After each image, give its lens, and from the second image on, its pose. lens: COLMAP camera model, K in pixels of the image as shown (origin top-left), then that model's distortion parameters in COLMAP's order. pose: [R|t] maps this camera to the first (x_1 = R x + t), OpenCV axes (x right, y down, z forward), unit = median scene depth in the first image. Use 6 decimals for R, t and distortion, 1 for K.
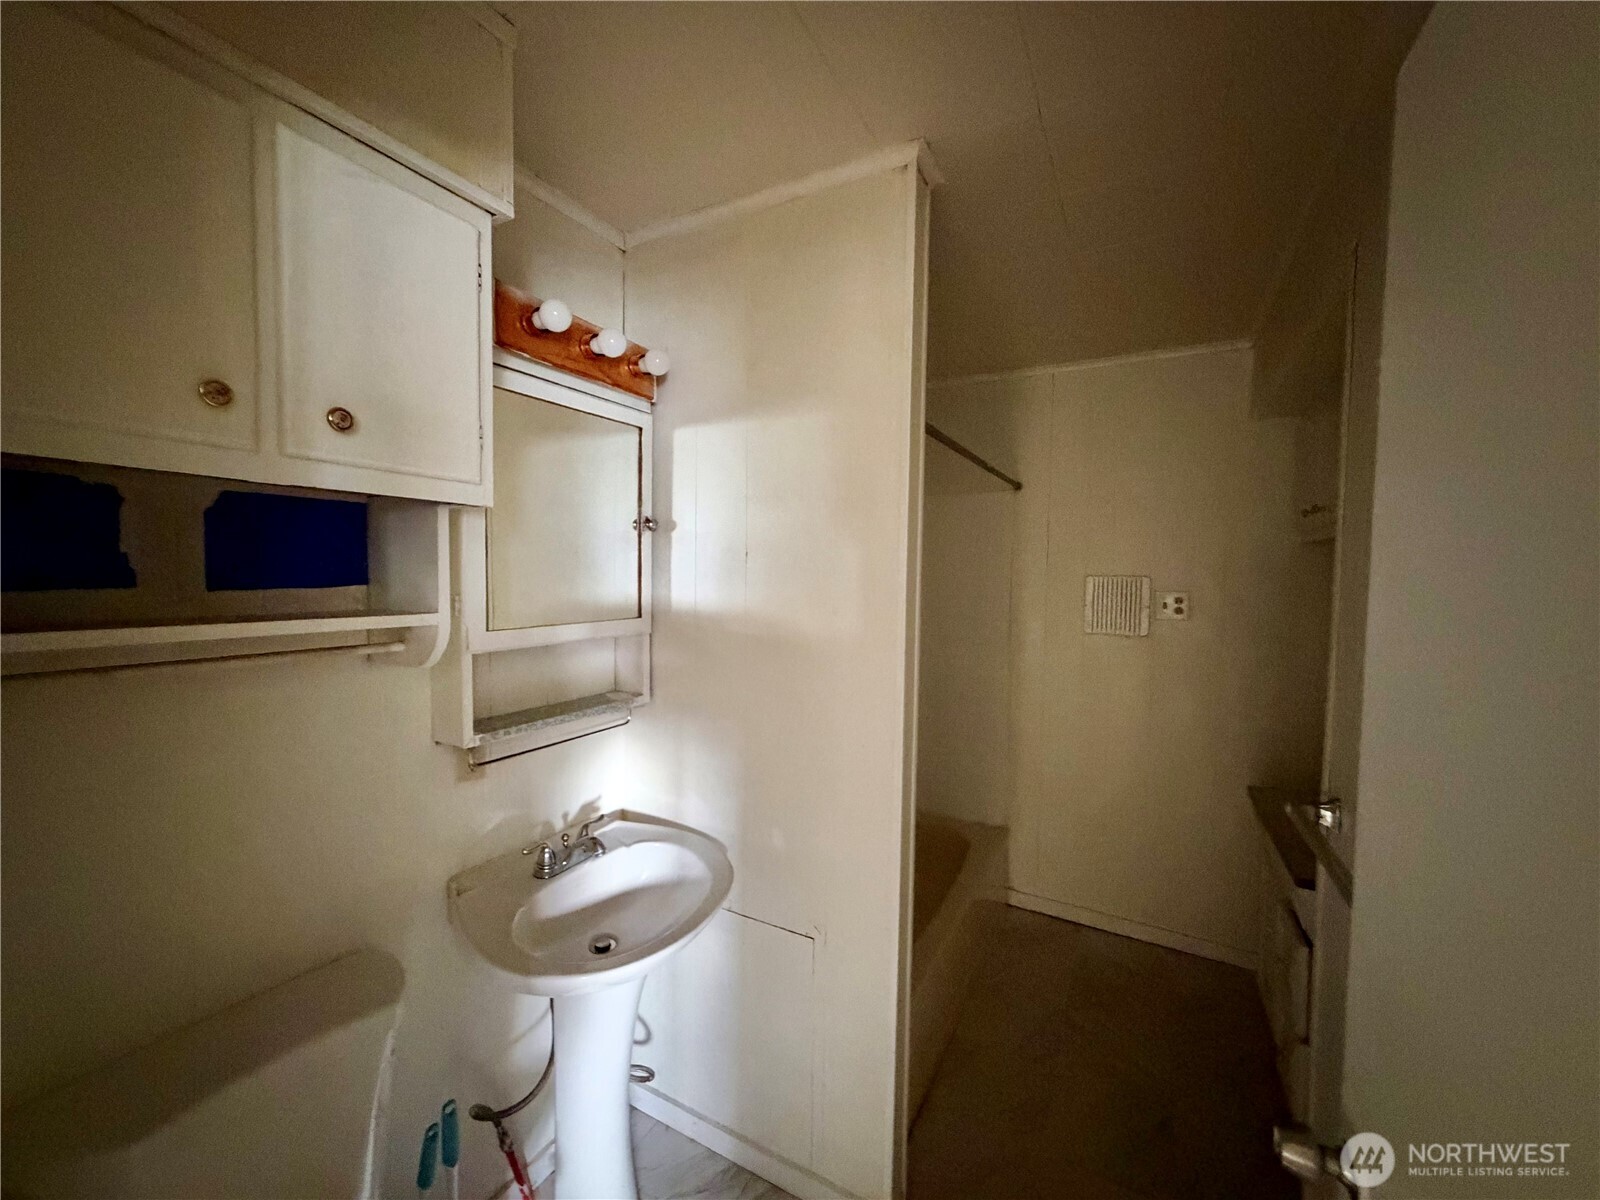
lens RADIAL K [[632.3, 0, 799.4], [0, 632.3, 598.4], [0, 0, 1]] dist [0.001930, -0.000543]
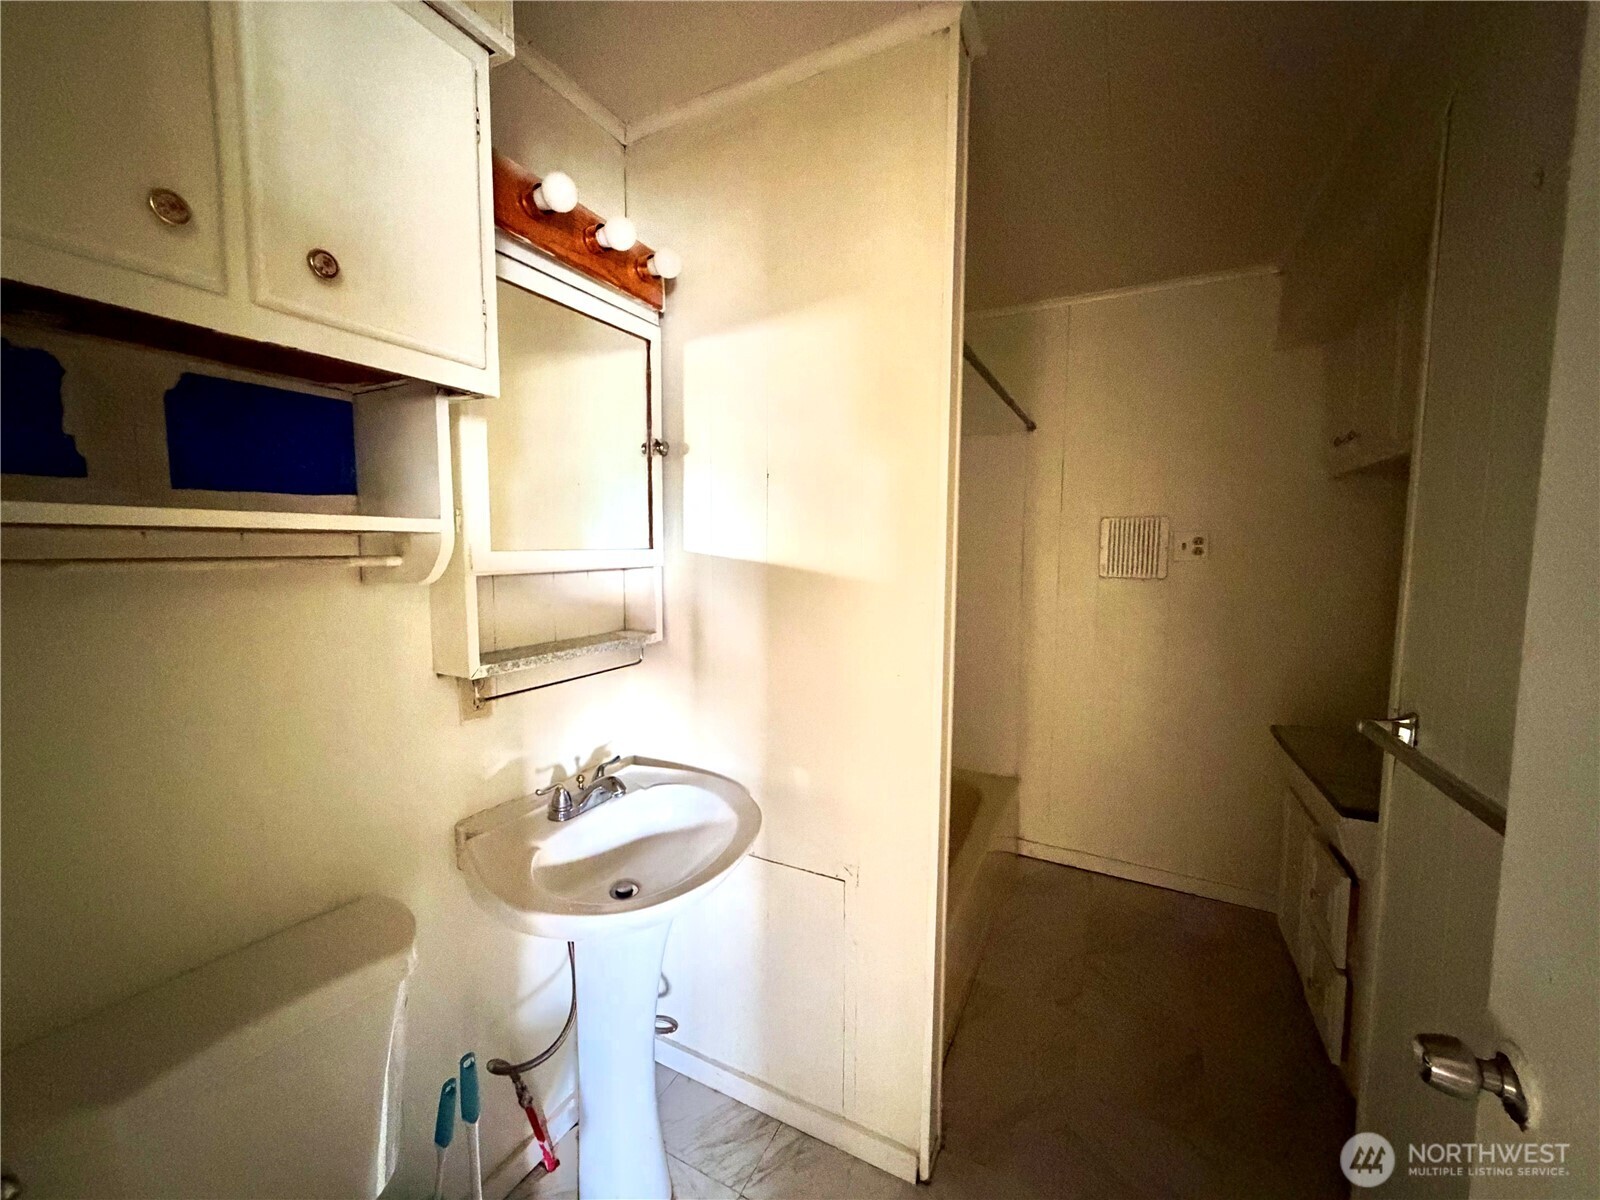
lens RADIAL K [[632.3, 0, 800.2], [0, 632.3, 595.6], [0, 0, 1]] dist [0.001930, -0.000543]
pose [[0.999594, -0.011455, 0.026097, -0.068711], [0.010446, 0.999204, 0.038500, 0.077225], [-0.026518, -0.038212, 0.998918, 0.072600]]
